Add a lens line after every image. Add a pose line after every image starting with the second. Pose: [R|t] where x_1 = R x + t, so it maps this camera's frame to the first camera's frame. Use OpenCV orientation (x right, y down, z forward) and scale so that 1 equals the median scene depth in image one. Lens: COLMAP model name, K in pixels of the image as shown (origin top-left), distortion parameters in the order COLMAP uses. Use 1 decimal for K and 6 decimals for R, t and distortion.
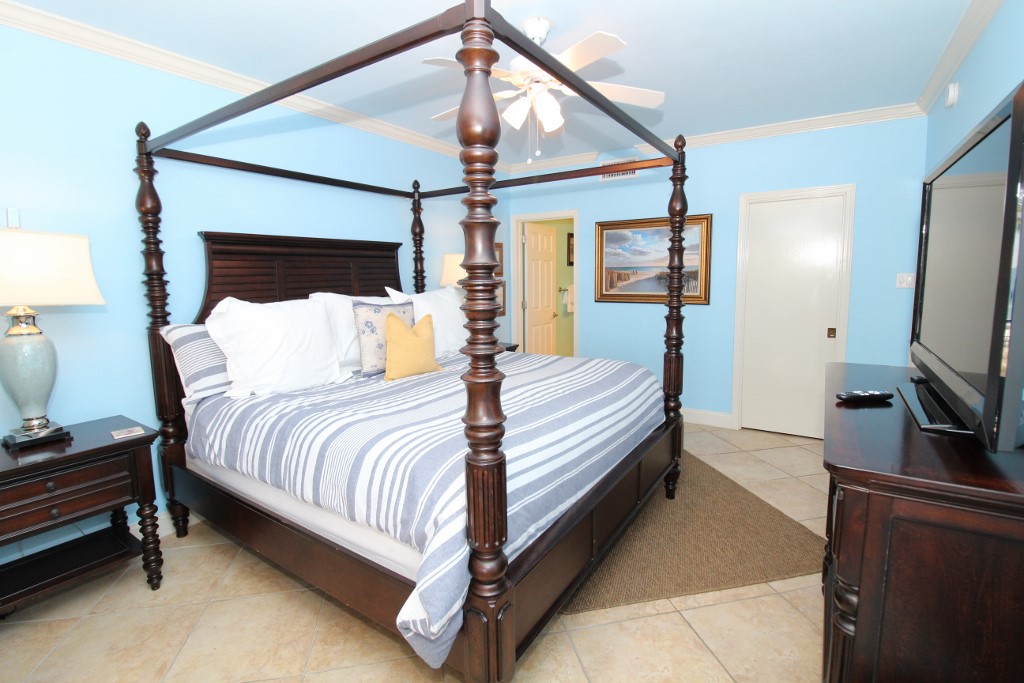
lens RADIAL K [[474.7, 0, 507.2], [0, 474.7, 327.2], [0, 0, 1]] dist [0.001540, 0.000044]
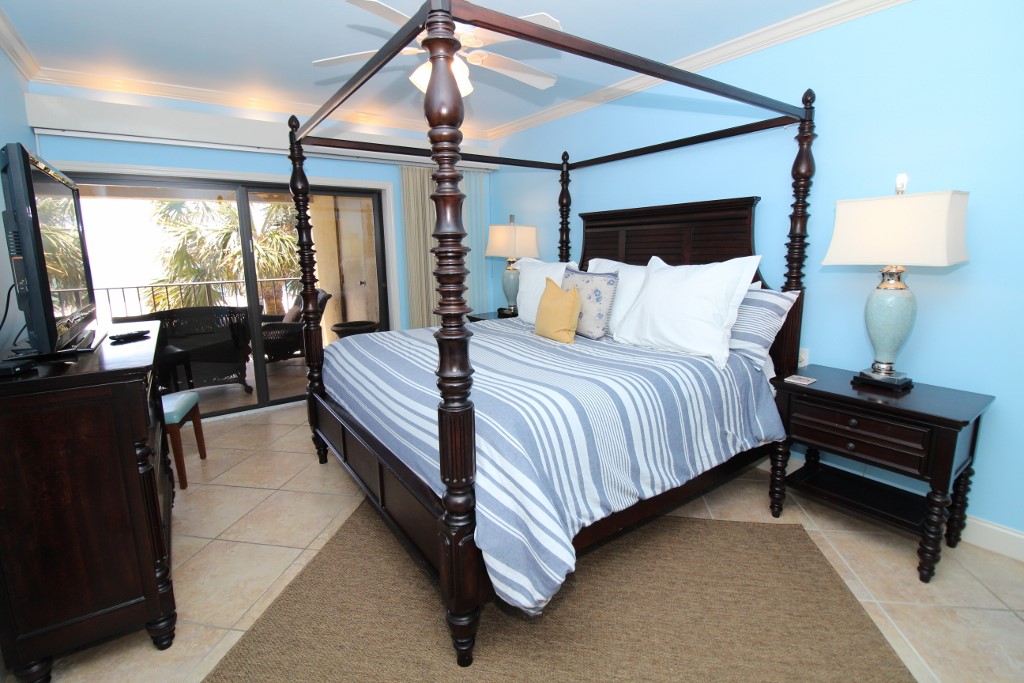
lens RADIAL K [[474.7, 0, 507.2], [0, 474.7, 327.2], [0, 0, 1]] dist [0.001540, 0.000044]
pose [[-0.353843, 0.178005, -0.918210, 0.818813], [-0.083553, 0.971782, 0.220589, -0.154499], [0.931565, 0.154773, -0.328986, 1.252668]]
